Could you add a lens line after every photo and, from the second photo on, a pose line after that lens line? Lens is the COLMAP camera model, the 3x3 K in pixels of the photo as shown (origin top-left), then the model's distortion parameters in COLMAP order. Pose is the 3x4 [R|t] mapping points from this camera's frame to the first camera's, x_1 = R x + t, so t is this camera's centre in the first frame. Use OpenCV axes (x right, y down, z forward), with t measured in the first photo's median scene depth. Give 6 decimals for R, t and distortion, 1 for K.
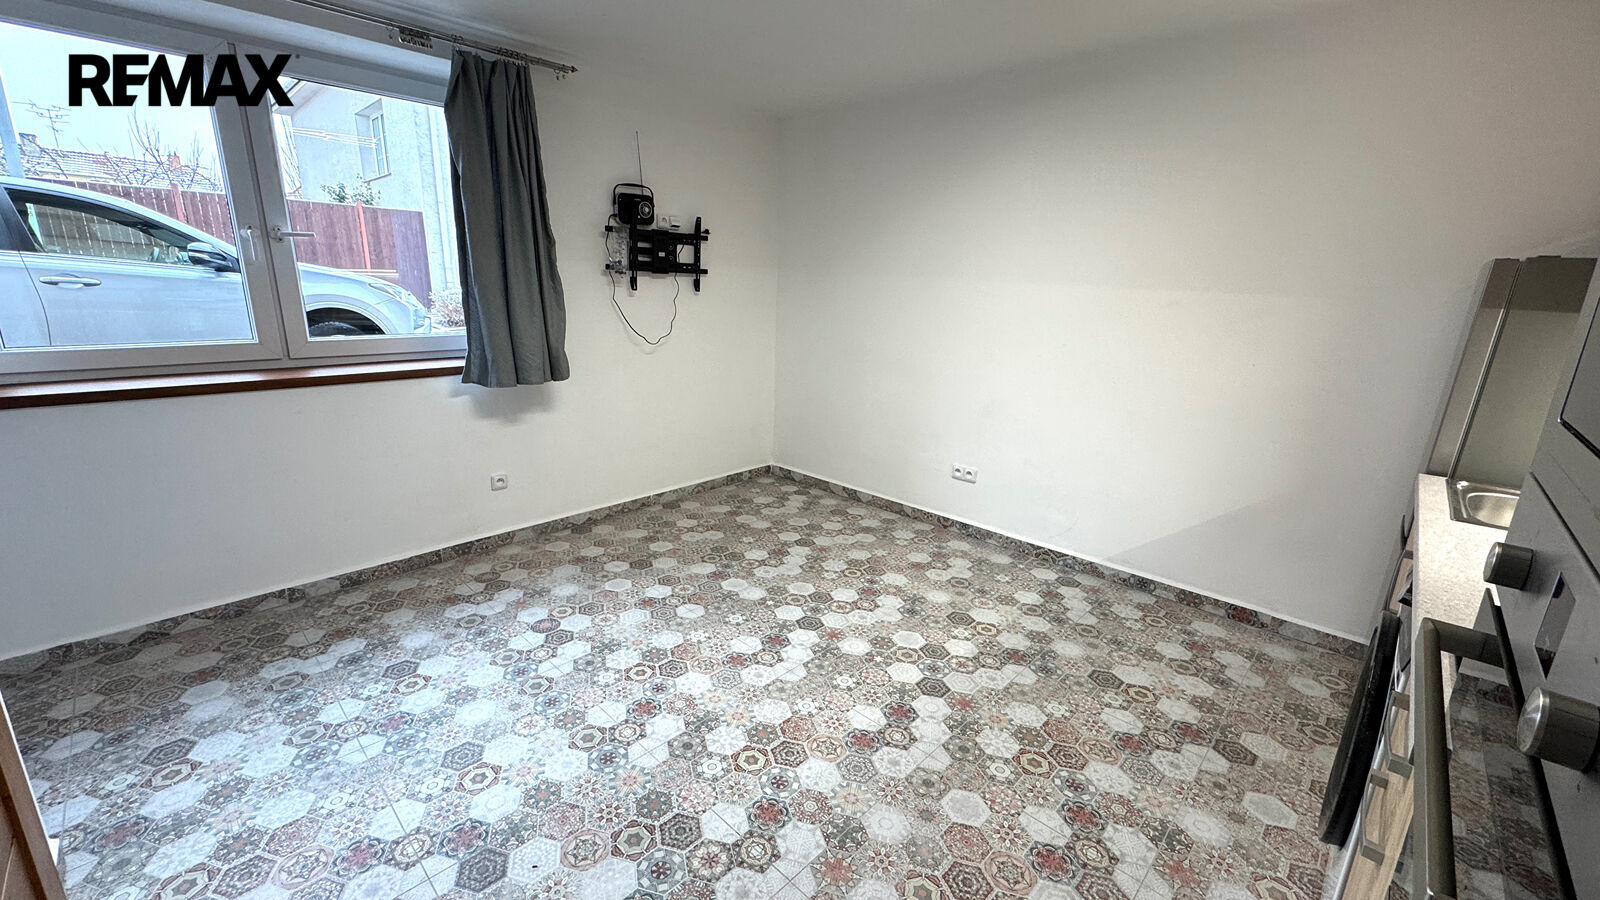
lens RADIAL K [[637.8, 0, 770.1], [0, 637.8, 445.5], [0, 0, 1]] dist [-0.001445, 0.000528]
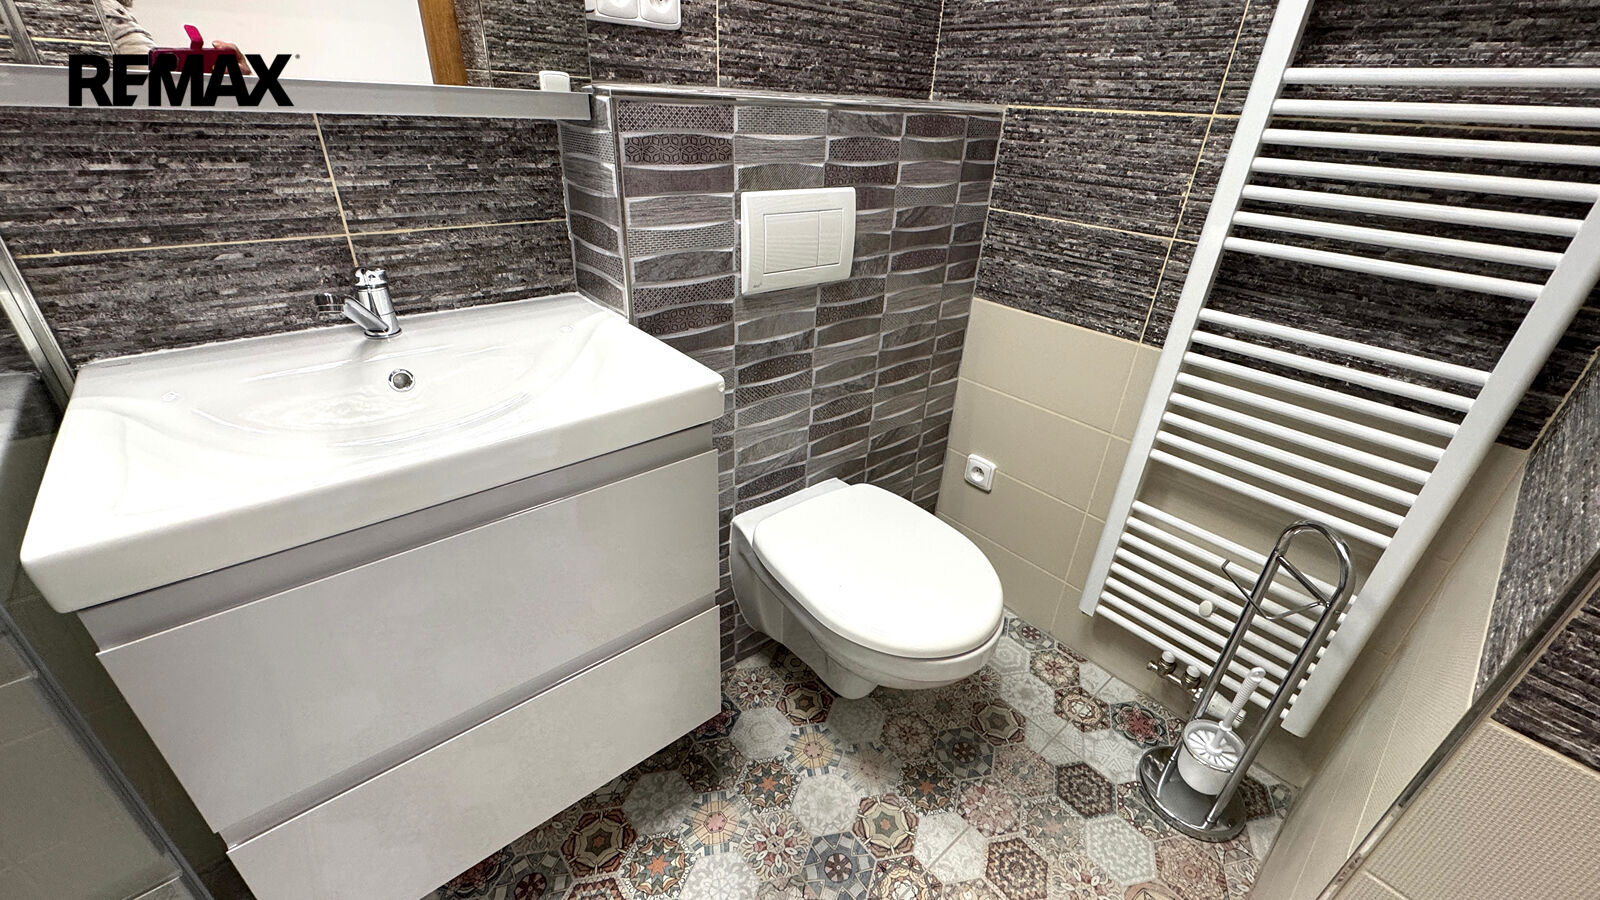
lens RADIAL K [[637.8, 0, 814.1], [0, 637.8, 452.8], [0, 0, 1]] dist [-0.001445, 0.000528]
pose [[-0.063510, 0.450271, -0.890631, 0.075631], [-0.299080, 0.842827, 0.447430, 0.019941], [0.952112, 0.294786, 0.081140, 0.311925]]
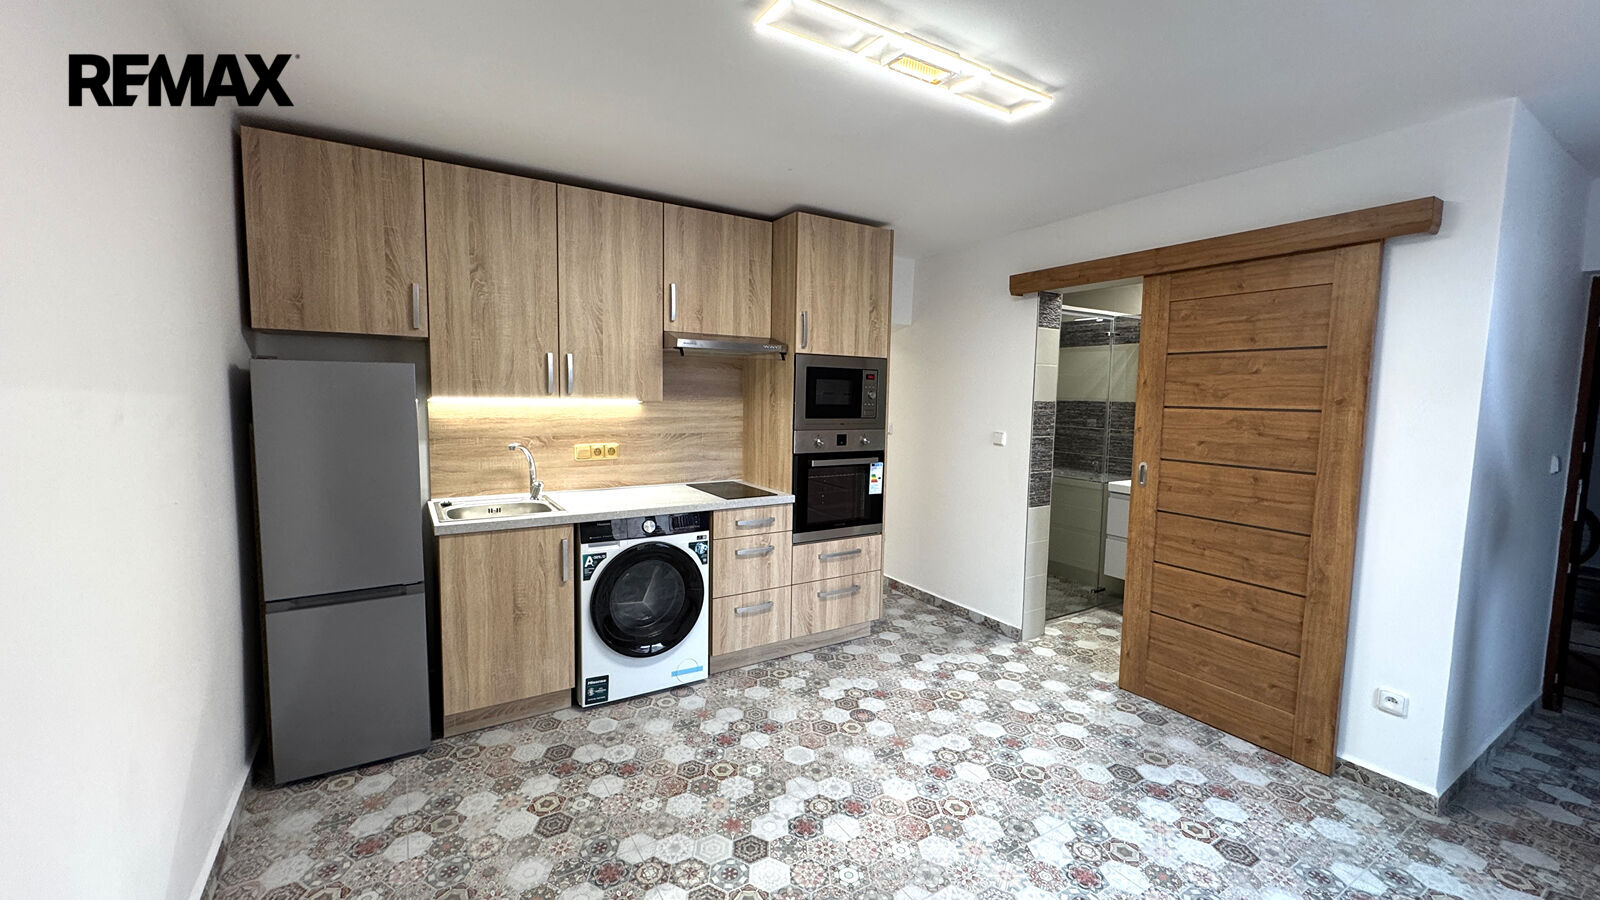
lens RADIAL K [[637.8, 0, 785.6], [0, 637.8, 453.6], [0, 0, 1]] dist [-0.001445, 0.000528]
pose [[-0.973929, -0.065021, 0.217335, 0.052485], [0.013421, 0.939850, 0.341323, -0.422965], [-0.226455, 0.335341, -0.914475, 1.582933]]
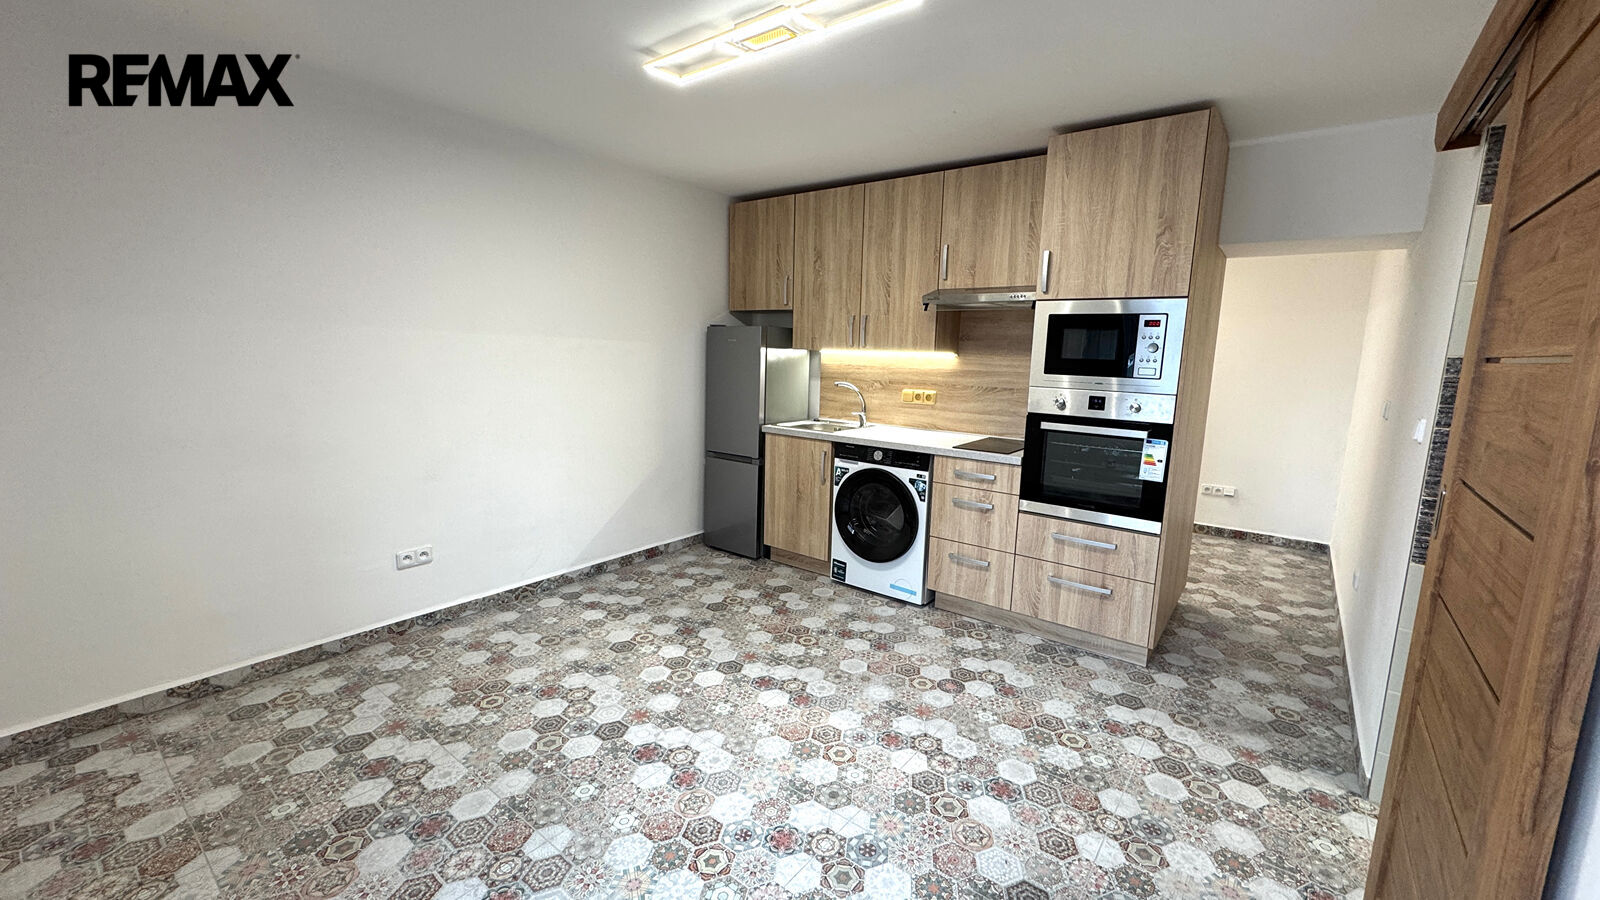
lens RADIAL K [[637.8, 0, 813.1], [0, 637.8, 455.1], [0, 0, 1]] dist [-0.001445, 0.000528]
pose [[-0.137026, -0.195433, 0.971097, -0.862521], [0.221973, 0.949355, 0.222379, -0.241002], [-0.965376, 0.246029, -0.086705, 0.838461]]
